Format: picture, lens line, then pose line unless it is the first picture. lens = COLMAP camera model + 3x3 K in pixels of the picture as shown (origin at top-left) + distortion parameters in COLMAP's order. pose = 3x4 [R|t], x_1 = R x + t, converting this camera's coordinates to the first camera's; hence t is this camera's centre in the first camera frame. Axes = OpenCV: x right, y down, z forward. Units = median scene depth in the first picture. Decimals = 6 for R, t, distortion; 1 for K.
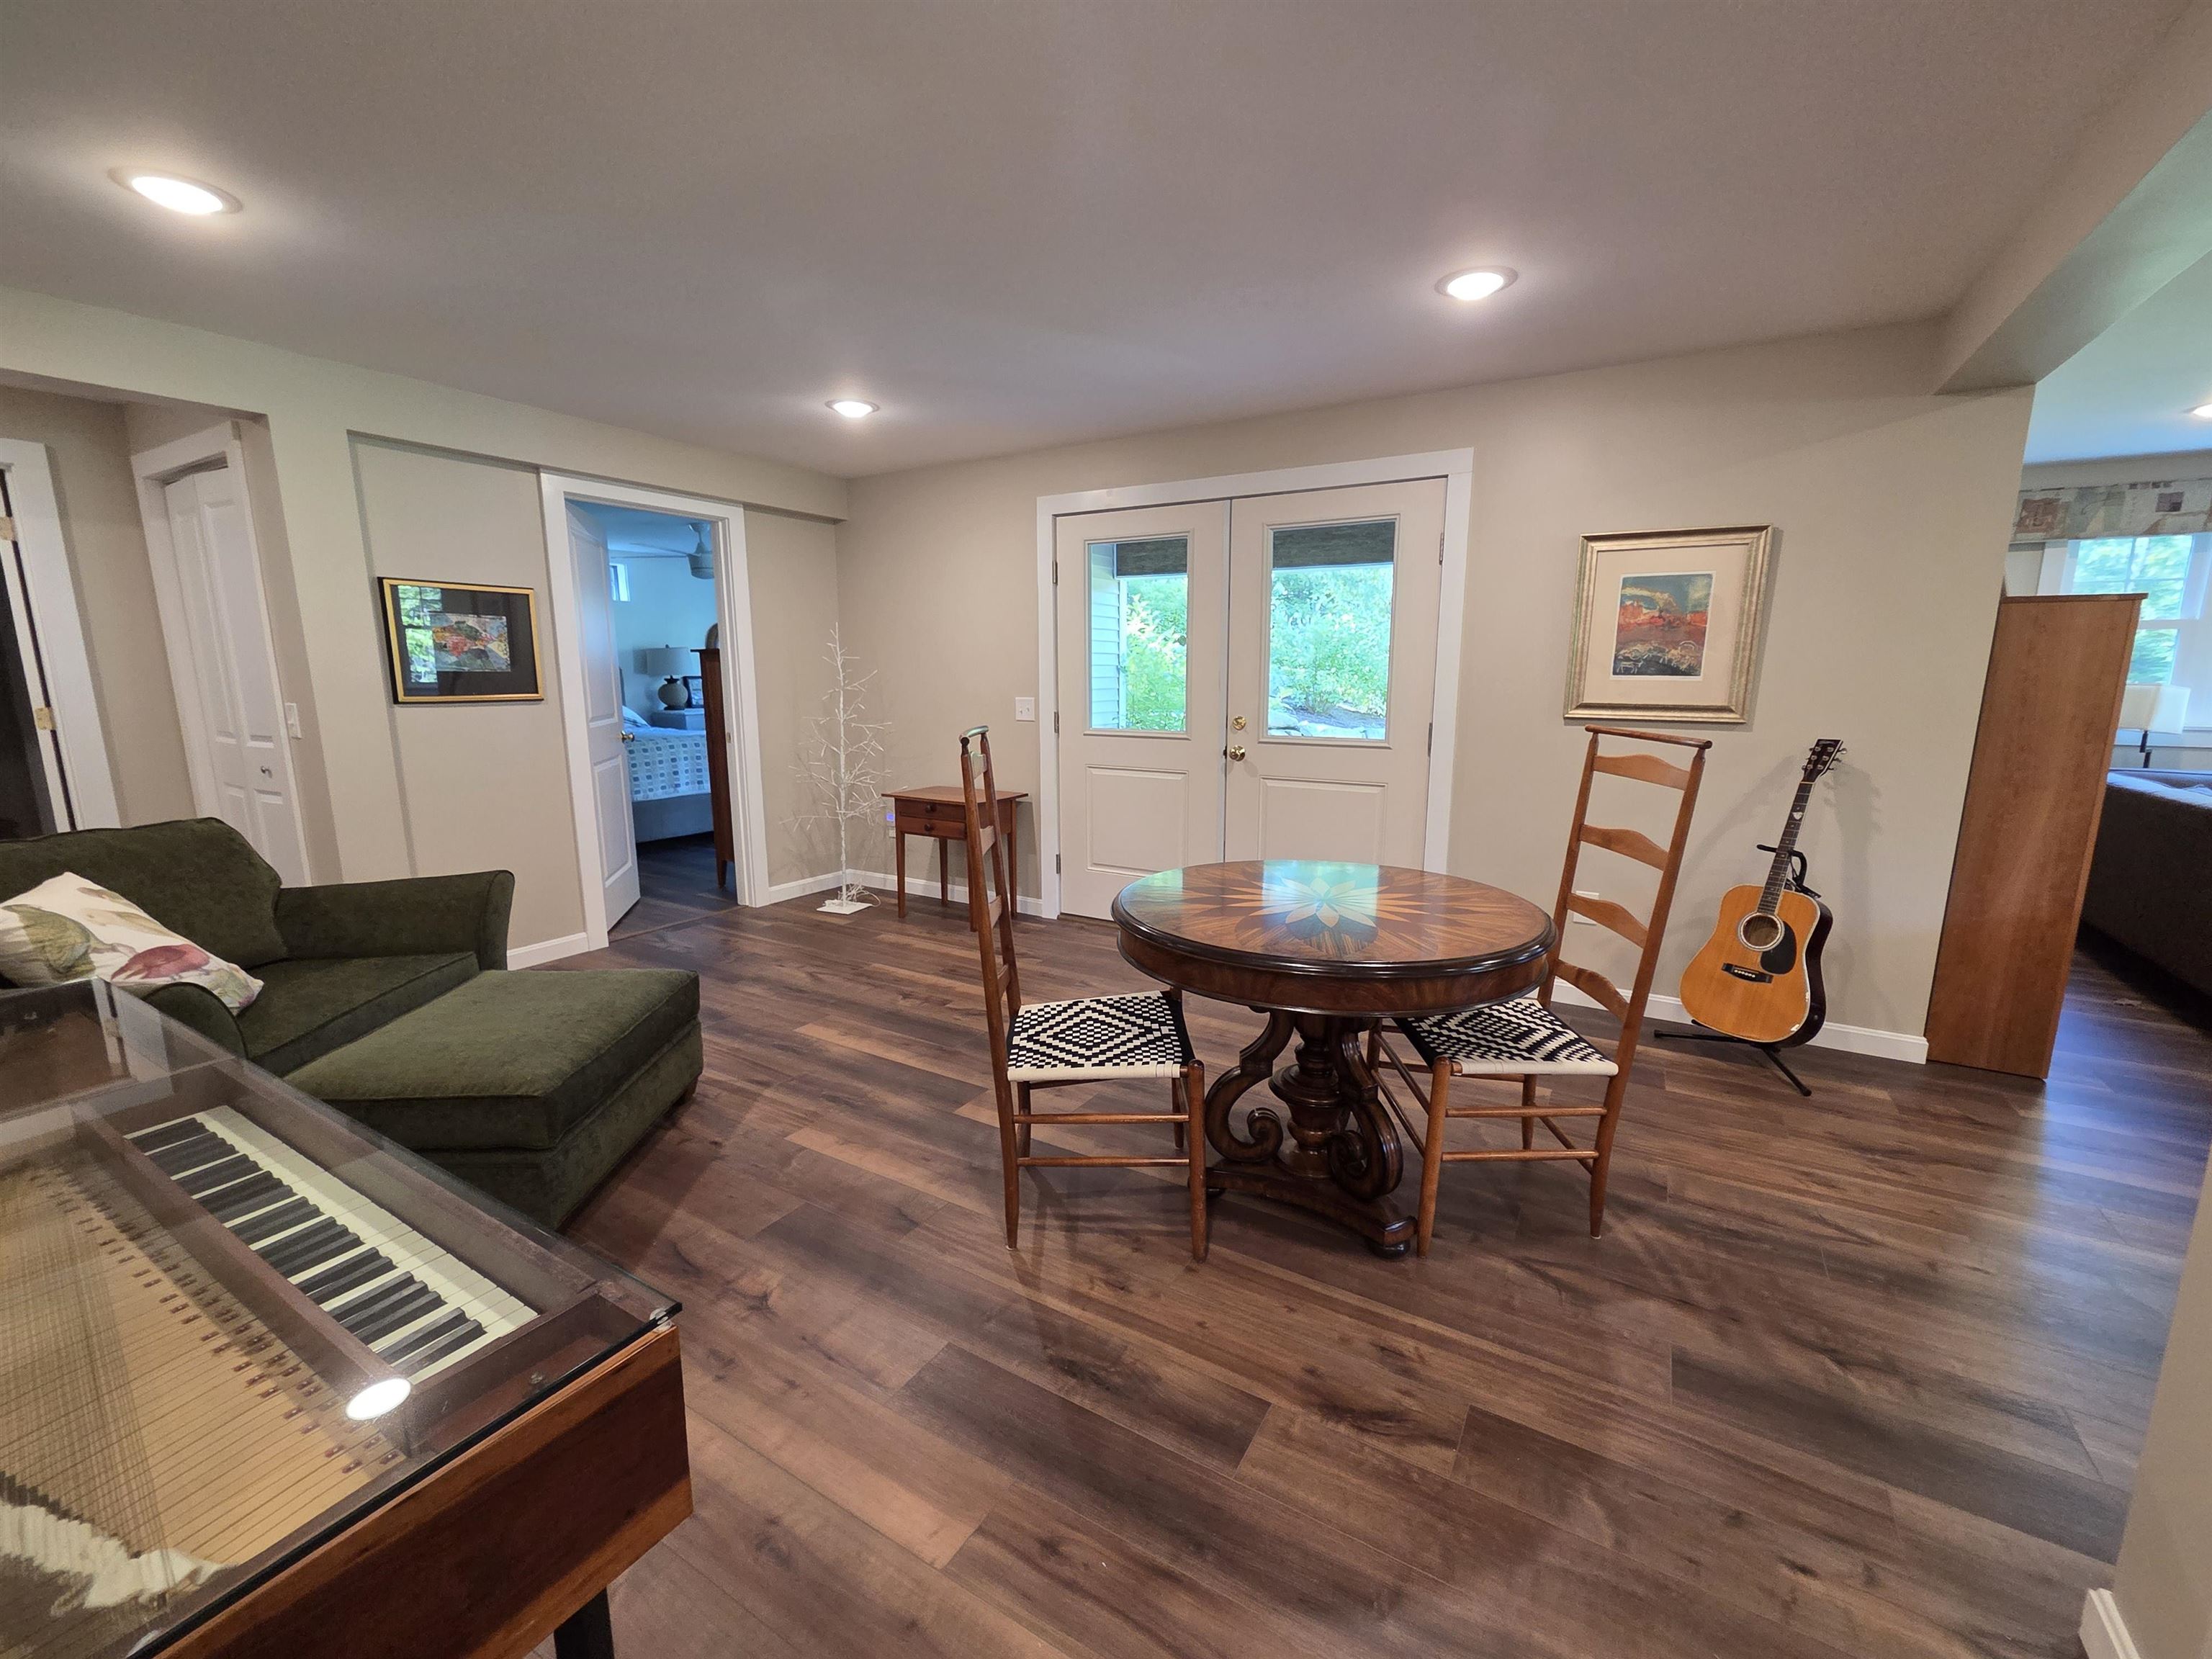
lens RADIAL K [[914.0, 0, 1121.2], [0, 914.0, 831.5], [0, 0, 1]] dist [0.002153, -0.000148]
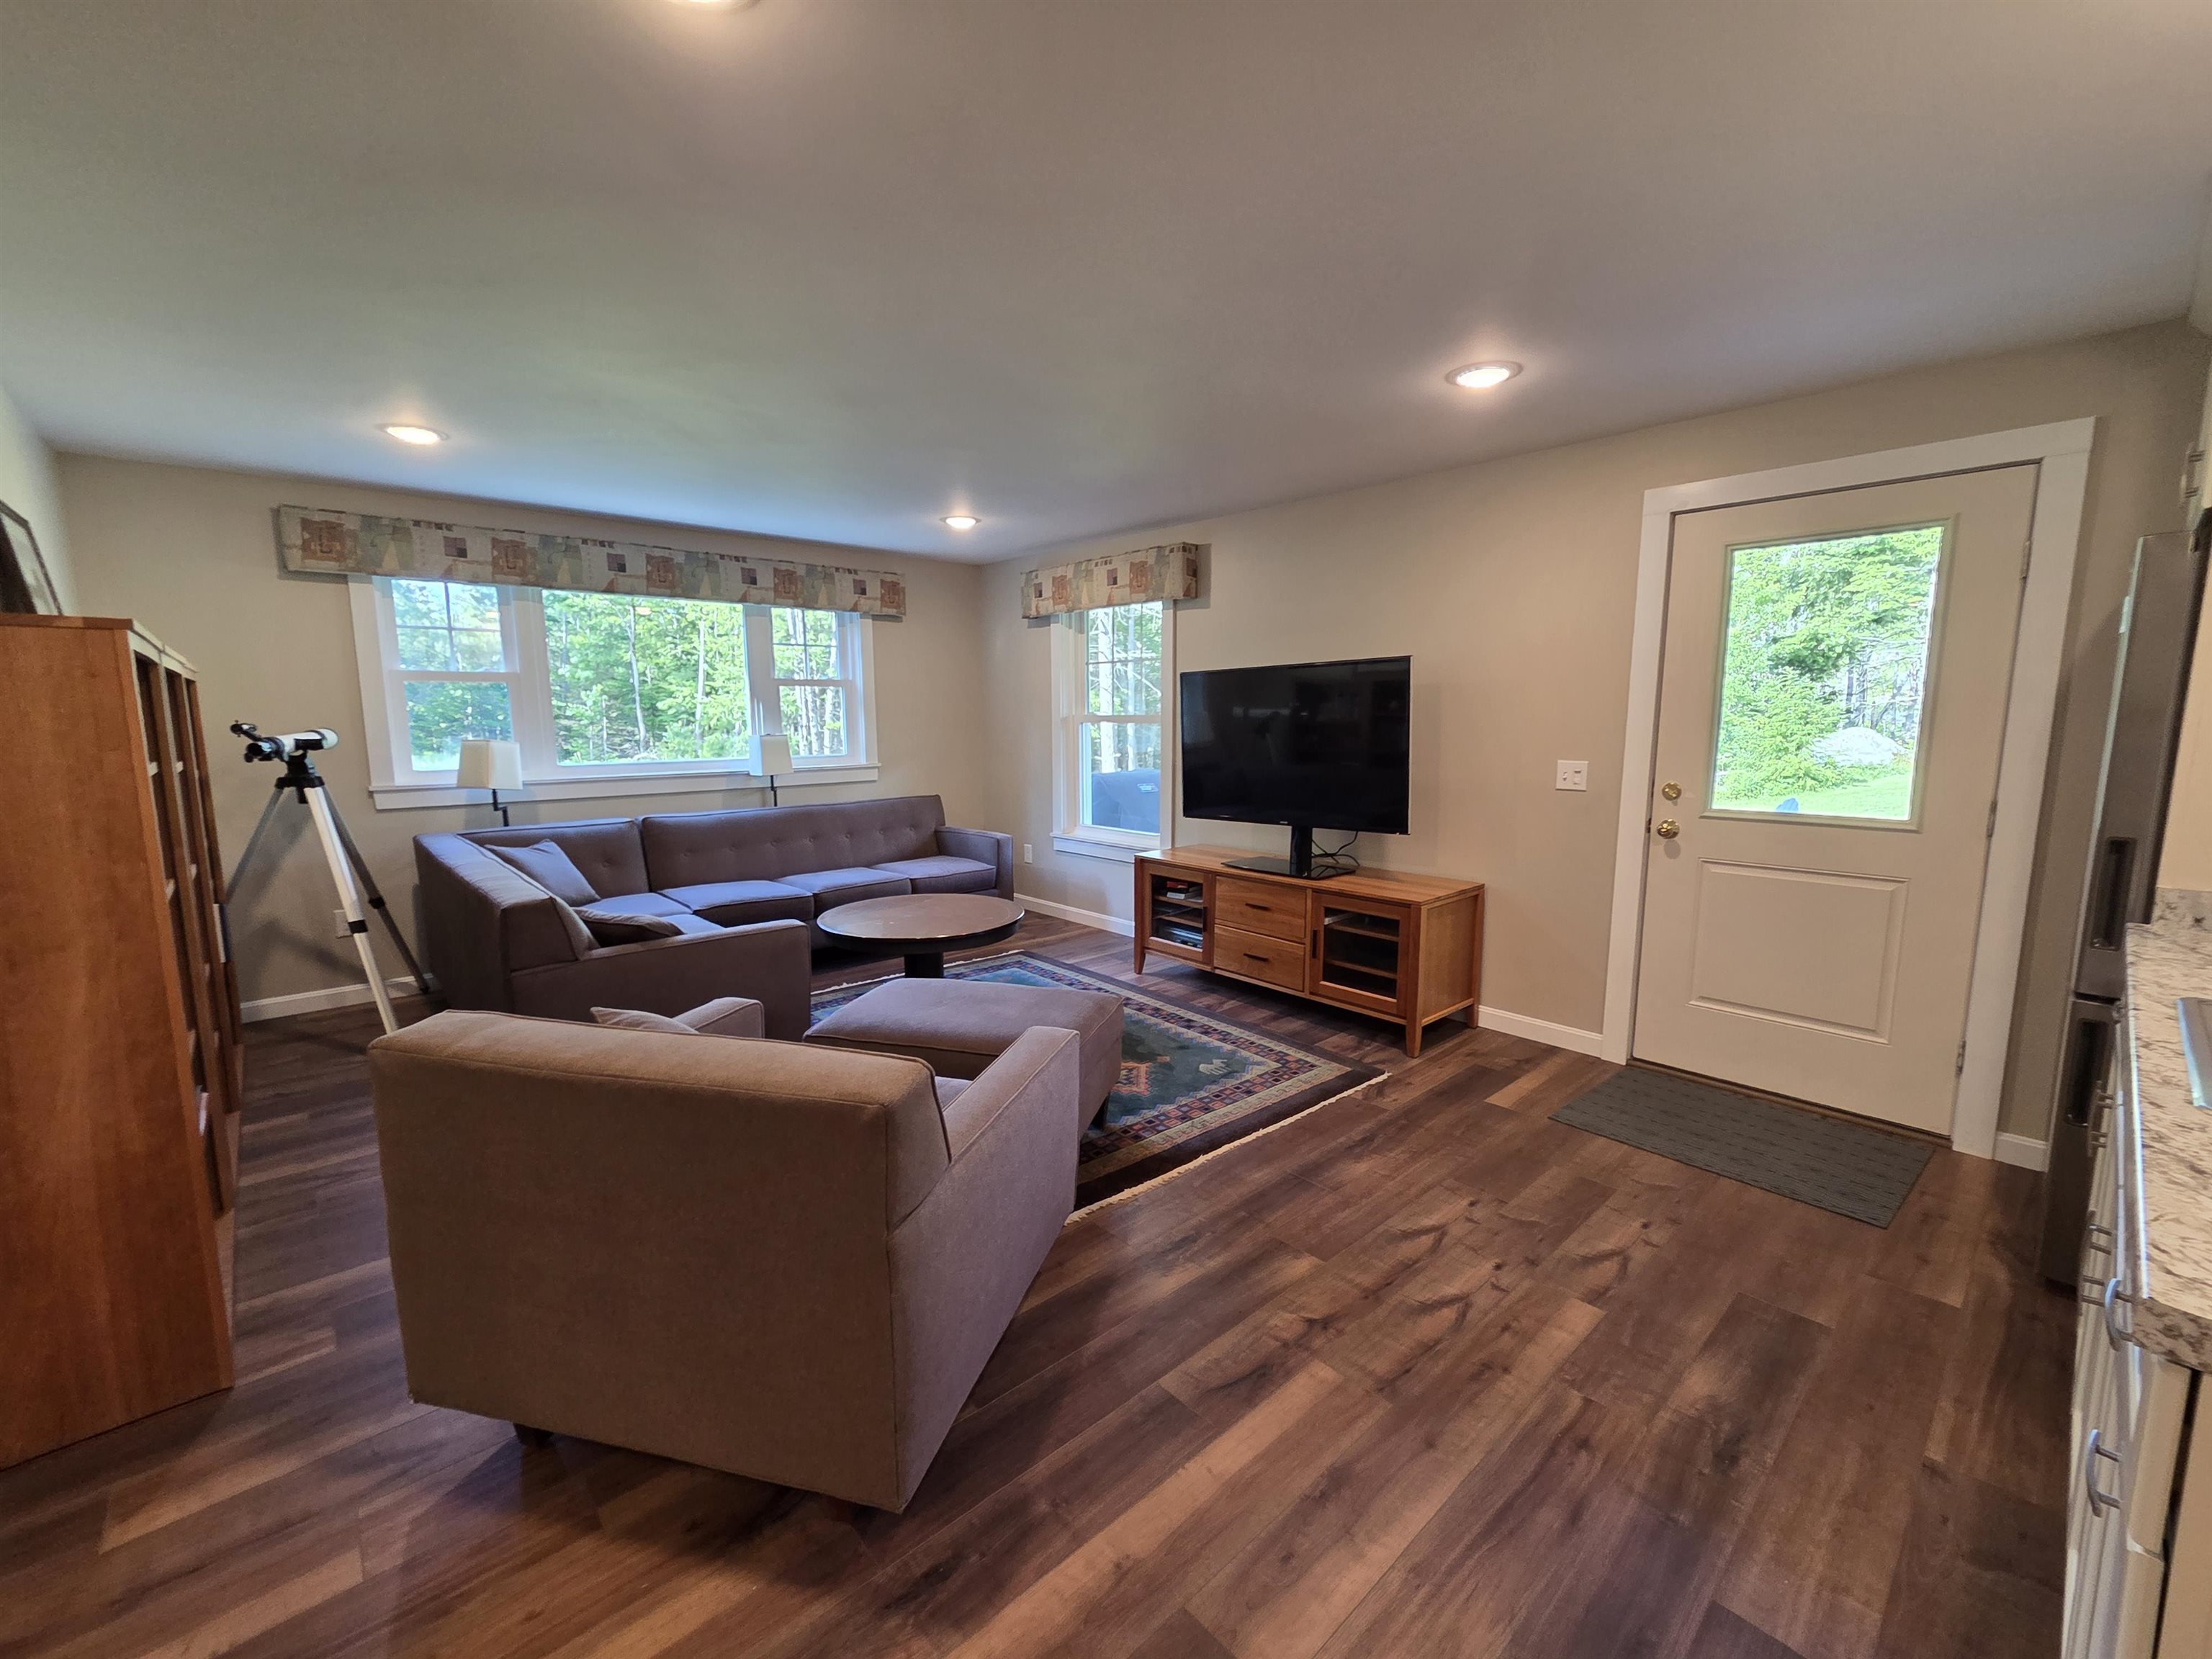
lens RADIAL K [[914.0, 0, 1121.2], [0, 914.0, 831.5], [0, 0, 1]] dist [0.002153, -0.000148]
pose [[0.280072, -0.126577, 0.951598, 0.617196], [0.169724, 0.982183, 0.080692, -0.049919], [-0.944856, 0.138909, 0.296564, 0.177669]]
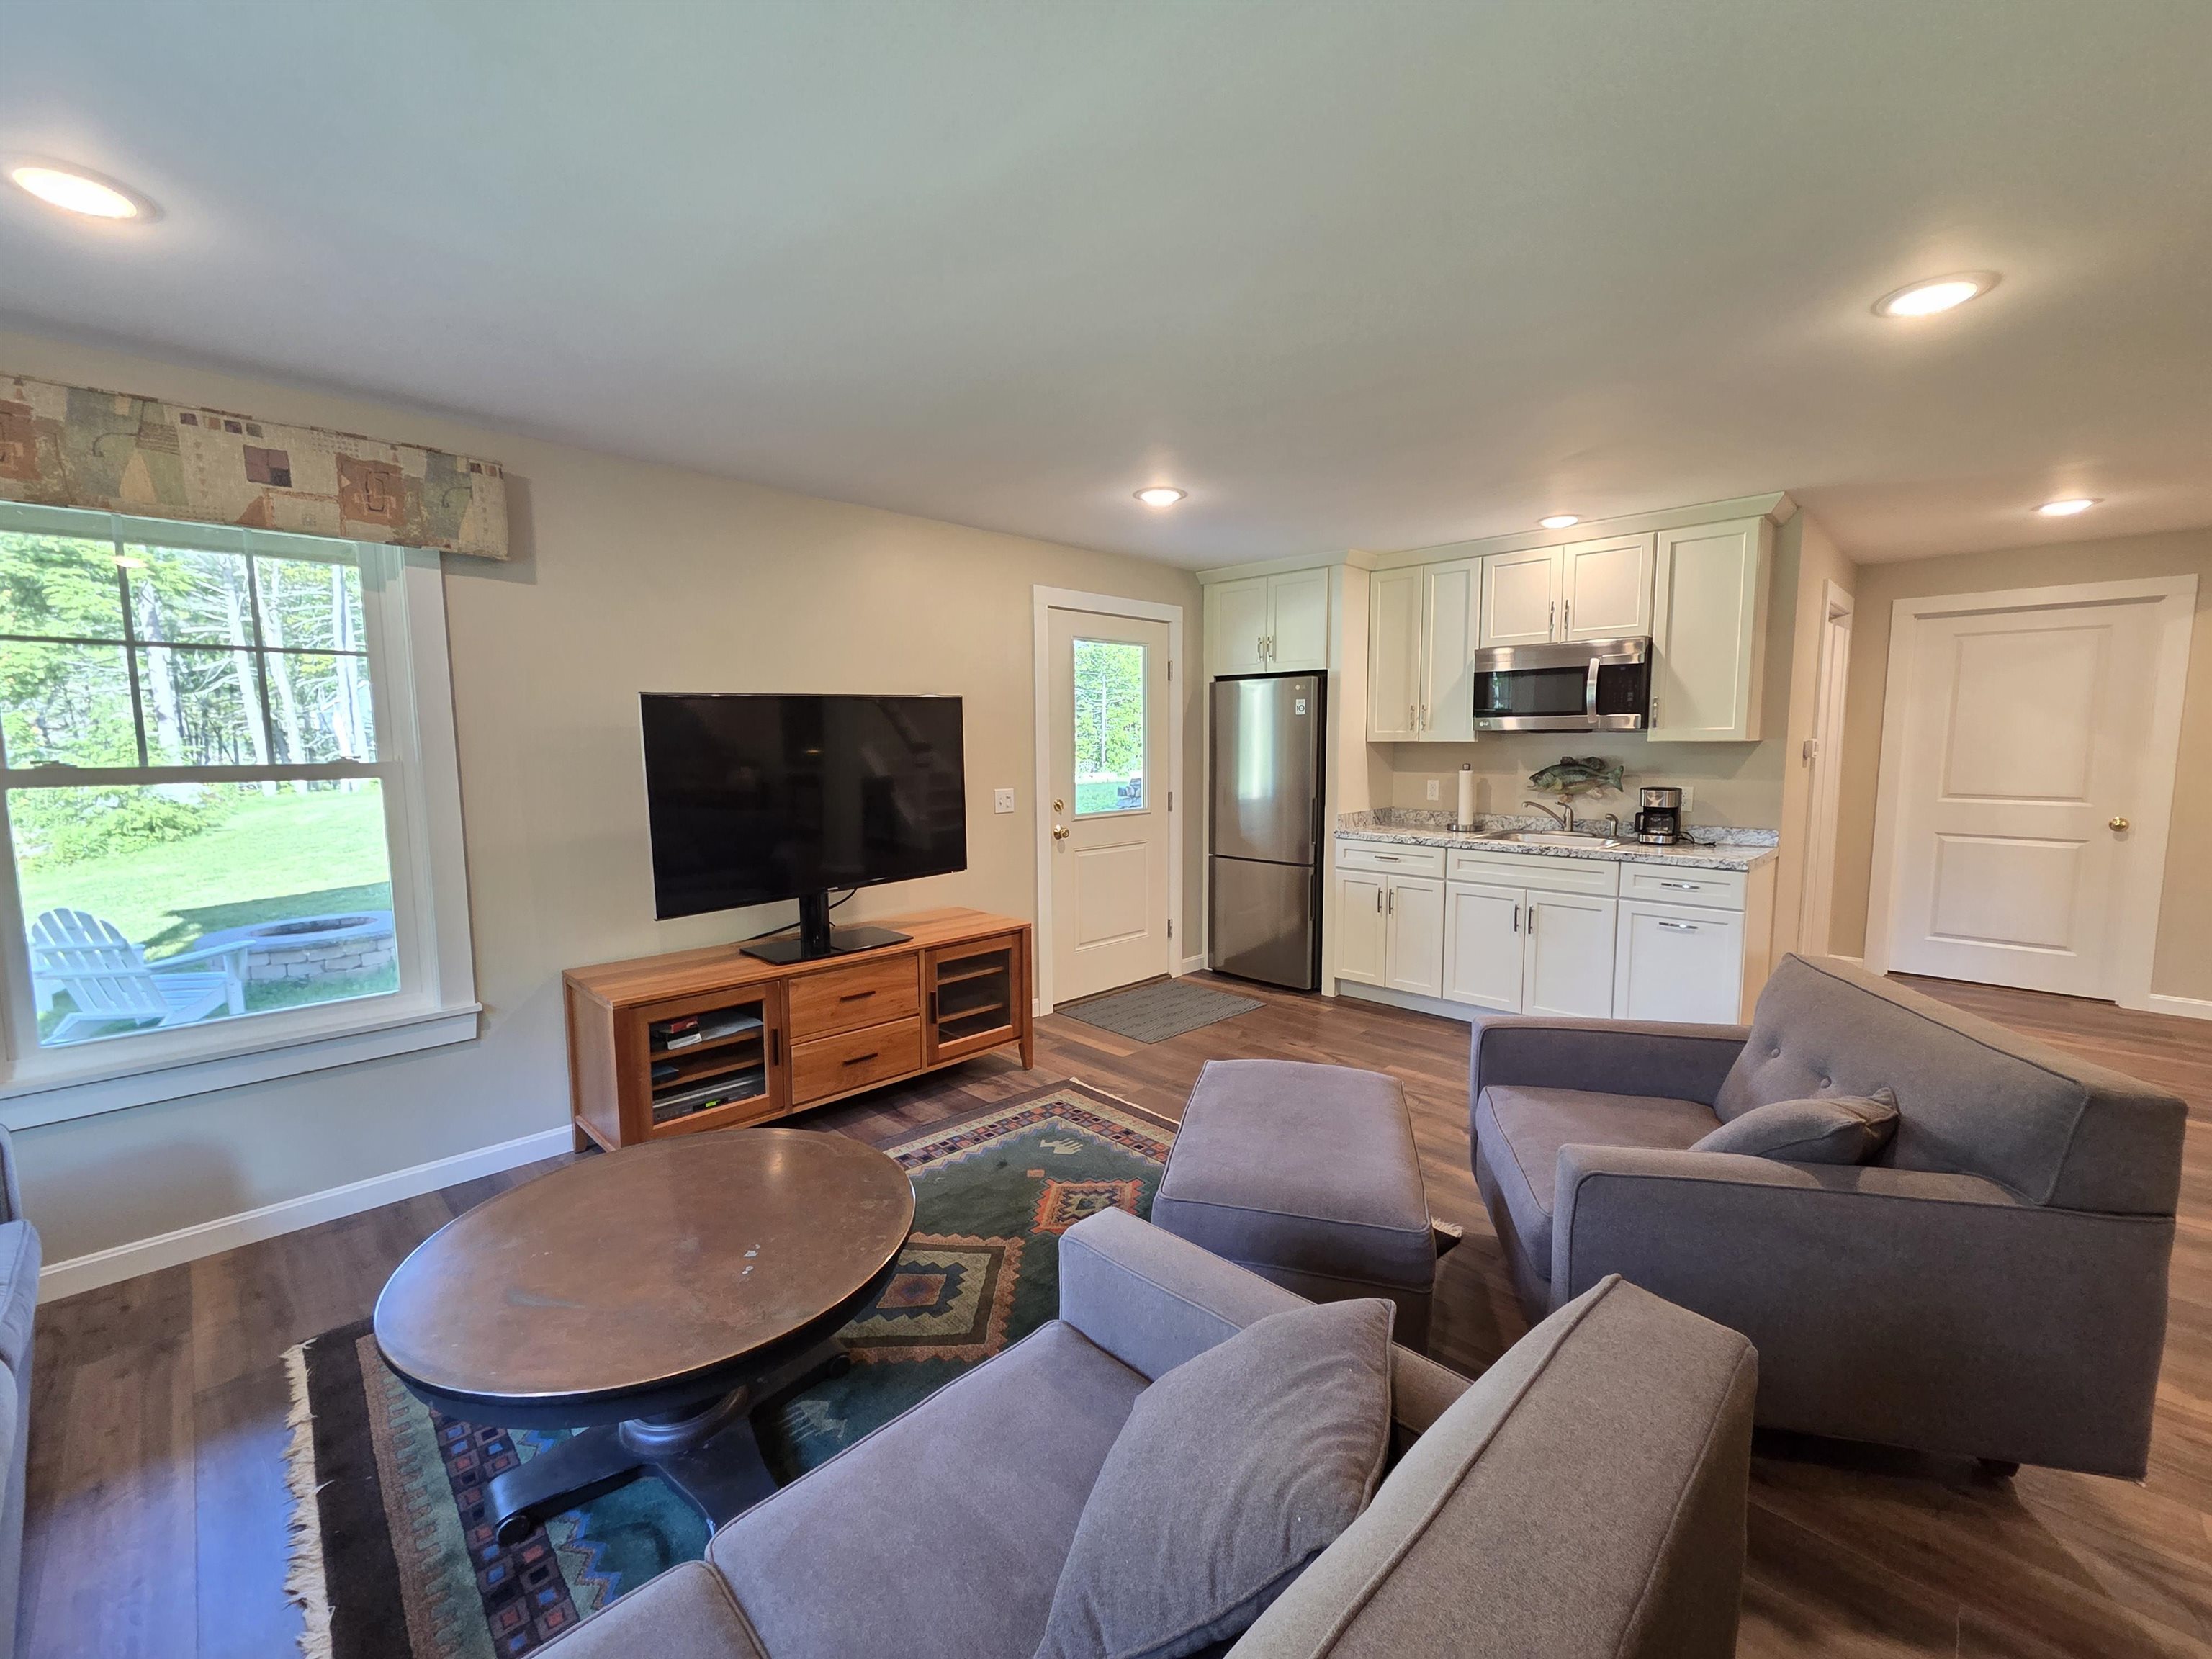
lens RADIAL K [[903.1, 0, 1109.5], [0, 903.1, 834.7], [0, 0, 1]] dist [-0.000090, -0.000143]
pose [[-0.969961, -0.020350, 0.242409, 1.417990], [0.047663, 0.961281, 0.271415, -0.258198], [-0.238547, 0.274816, -0.931435, 1.290775]]
